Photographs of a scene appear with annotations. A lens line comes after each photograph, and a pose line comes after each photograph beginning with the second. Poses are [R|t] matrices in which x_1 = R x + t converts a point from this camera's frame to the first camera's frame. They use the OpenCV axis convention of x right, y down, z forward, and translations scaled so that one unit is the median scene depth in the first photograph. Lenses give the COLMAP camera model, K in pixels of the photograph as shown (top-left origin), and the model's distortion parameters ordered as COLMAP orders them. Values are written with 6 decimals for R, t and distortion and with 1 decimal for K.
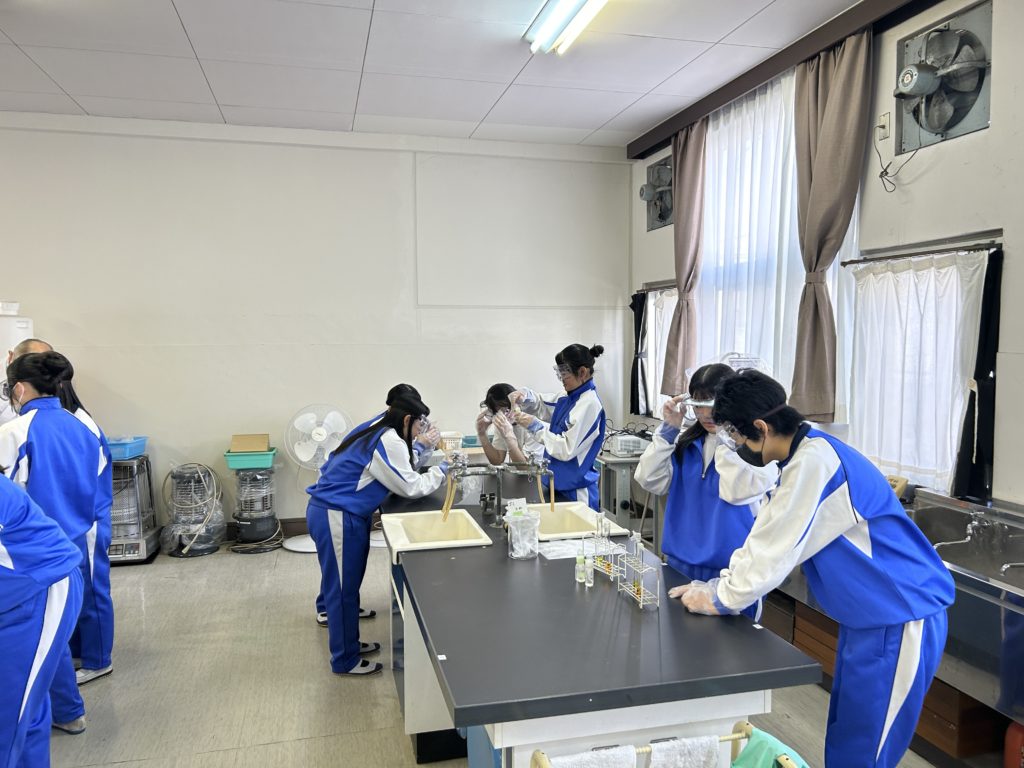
lens RADIAL K [[770.0, 0, 512.8], [0, 770.0, 380.4], [0, 0, 1]] dist [0.029198, -0.035736]
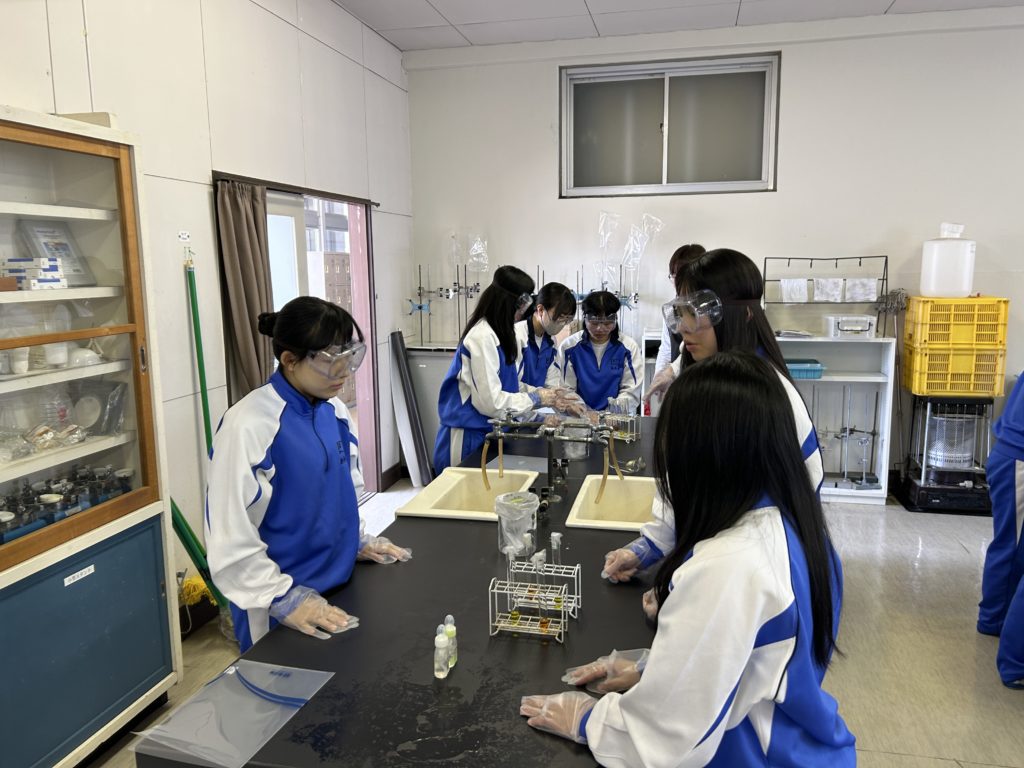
lens RADIAL K [[770.0, 0, 512.8], [0, 770.0, 380.4], [0, 0, 1]] dist [0.029198, -0.035736]
pose [[0.891005, 0.058460, -0.450215, -0.832954], [-0.017095, 0.995292, 0.095407, 0.005903], [0.453672, -0.077311, 0.887809, -0.081710]]
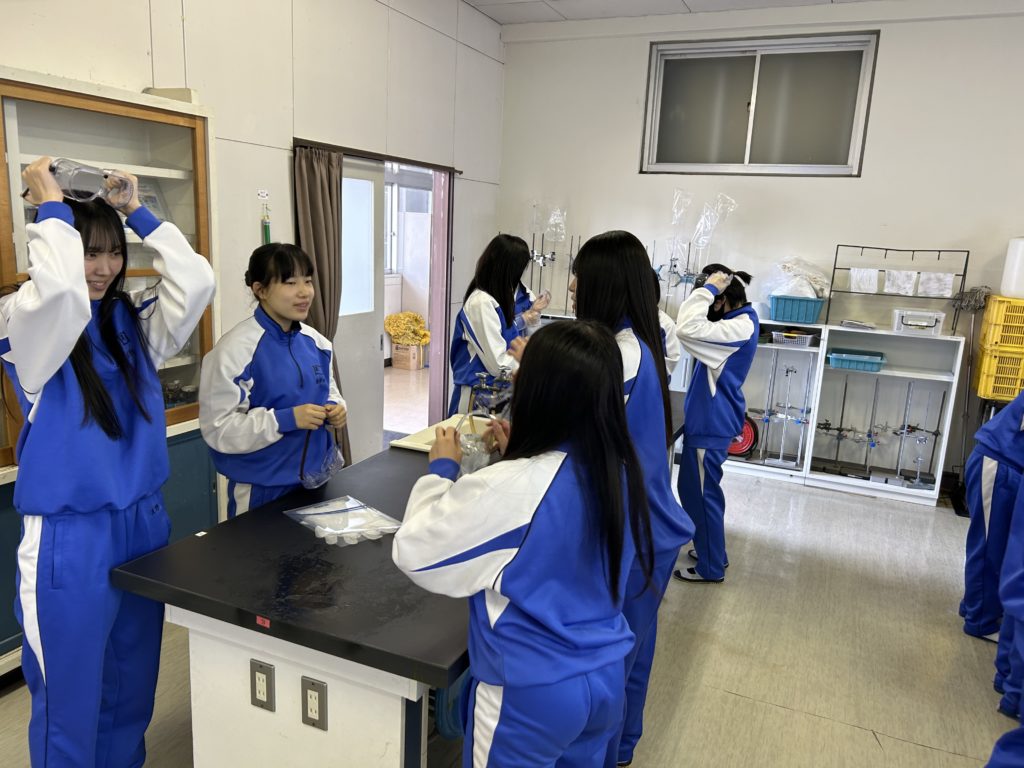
lens RADIAL K [[771.2, 0, 502.0], [0, 771.2, 393.4], [0, 0, 1]] dist [0.008097, 0.001664]
pose [[0.783276, 0.166157, -0.599057, -0.691193], [-0.085244, 0.983225, 0.161254, 0.000617], [0.615801, -0.075241, 0.784301, -0.083488]]
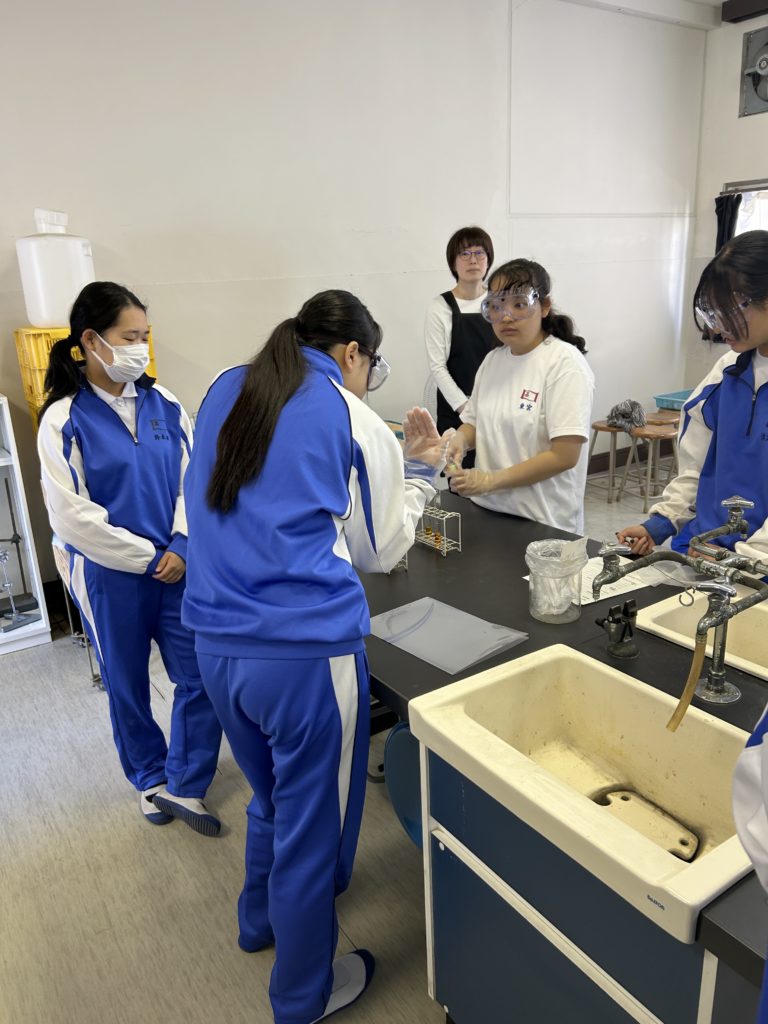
lens RADIAL K [[775.1, 0, 379.7], [0, 775.1, 510.4], [0, 0, 1]] dist [0.005063, -0.009785]
pose [[0.939977, -0.137012, 0.312524, -0.760070], [0.060120, 0.968021, 0.243560, -0.009809], [-0.335901, -0.210151, 0.918154, 0.378651]]
